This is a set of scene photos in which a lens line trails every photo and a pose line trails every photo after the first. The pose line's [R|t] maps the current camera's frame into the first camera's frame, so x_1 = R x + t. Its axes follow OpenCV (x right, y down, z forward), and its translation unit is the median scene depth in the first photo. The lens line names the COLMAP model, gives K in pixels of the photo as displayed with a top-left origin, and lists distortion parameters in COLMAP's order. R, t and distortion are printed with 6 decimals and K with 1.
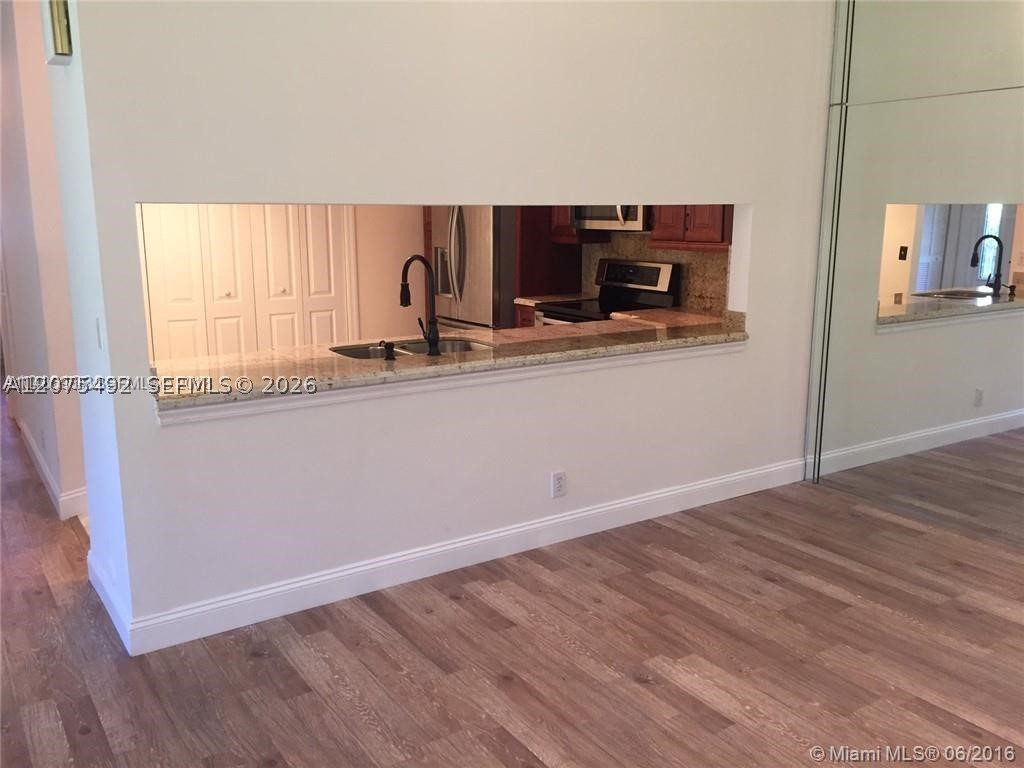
lens RADIAL K [[880.7, 0, 508.3], [0, 880.7, 379.4], [0, 0, 1]] dist [0.054643, -0.005525]
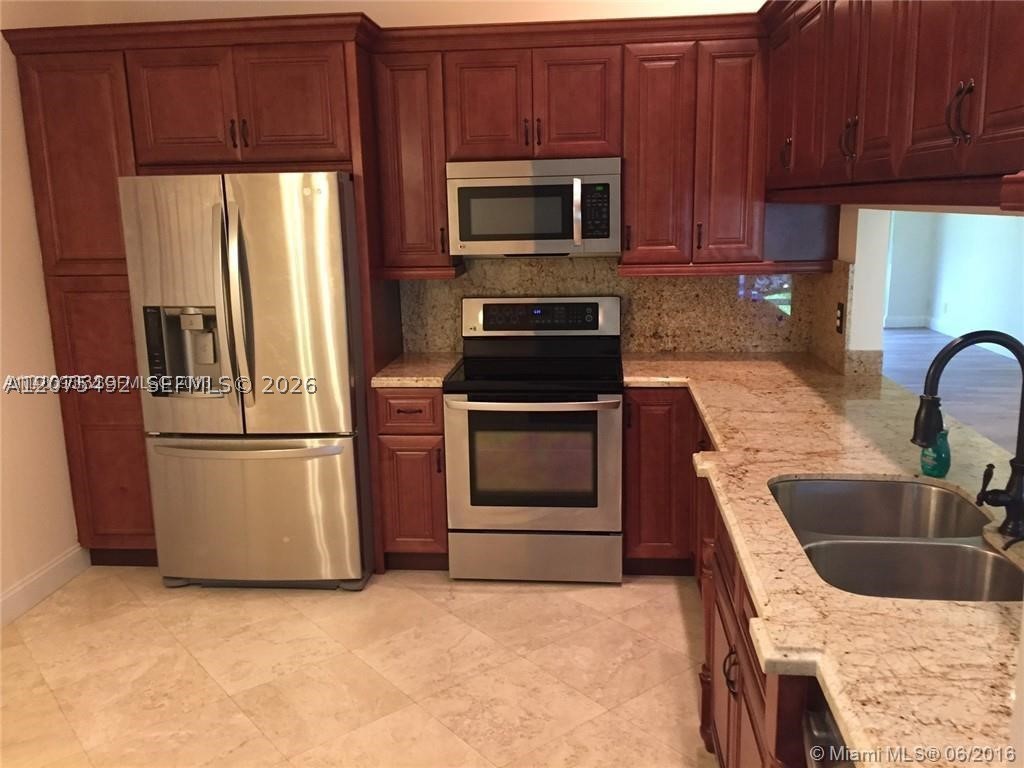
lens RADIAL K [[880.7, 0, 508.3], [0, 880.7, 379.4], [0, 0, 1]] dist [0.054643, -0.005525]
pose [[0.638129, -0.166522, 0.751706, -0.447975], [0.171348, 0.982561, 0.072204, -0.139122], [-0.750621, 0.082727, 0.655534, 0.637234]]
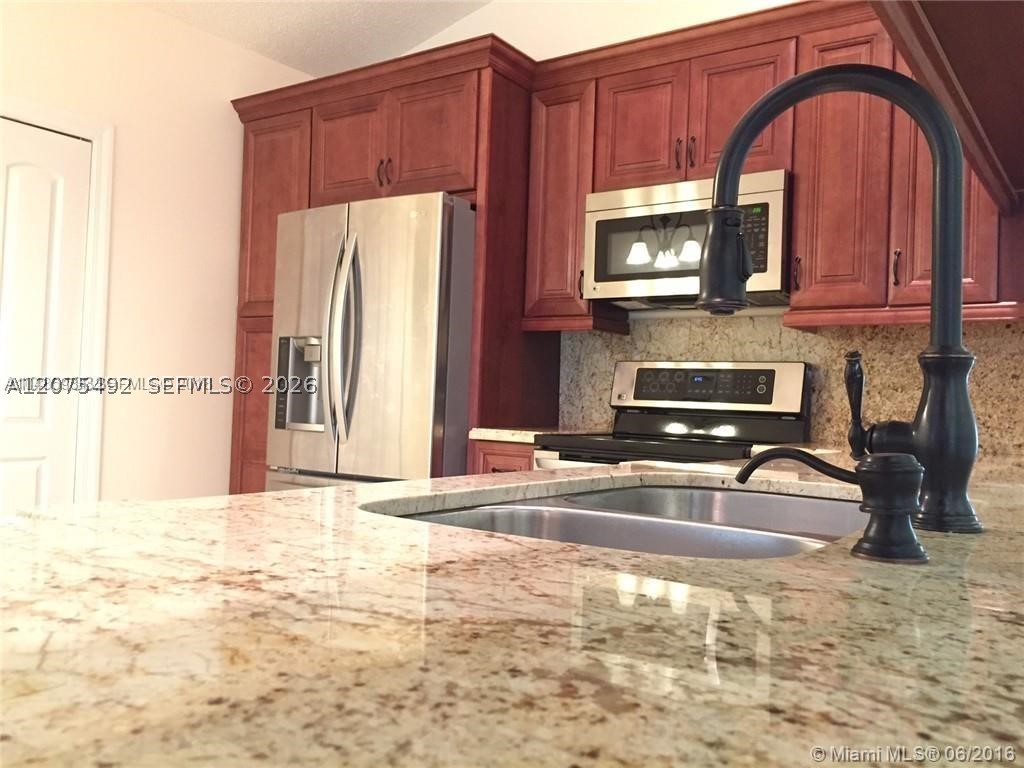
lens RADIAL K [[880.7, 0, 508.3], [0, 880.7, 379.4], [0, 0, 1]] dist [0.054643, -0.005525]
pose [[0.931798, 0.045138, 0.360160, -0.187758], [0.031967, 0.978178, -0.205296, -0.015644], [-0.361568, 0.202807, 0.910021, 0.607528]]
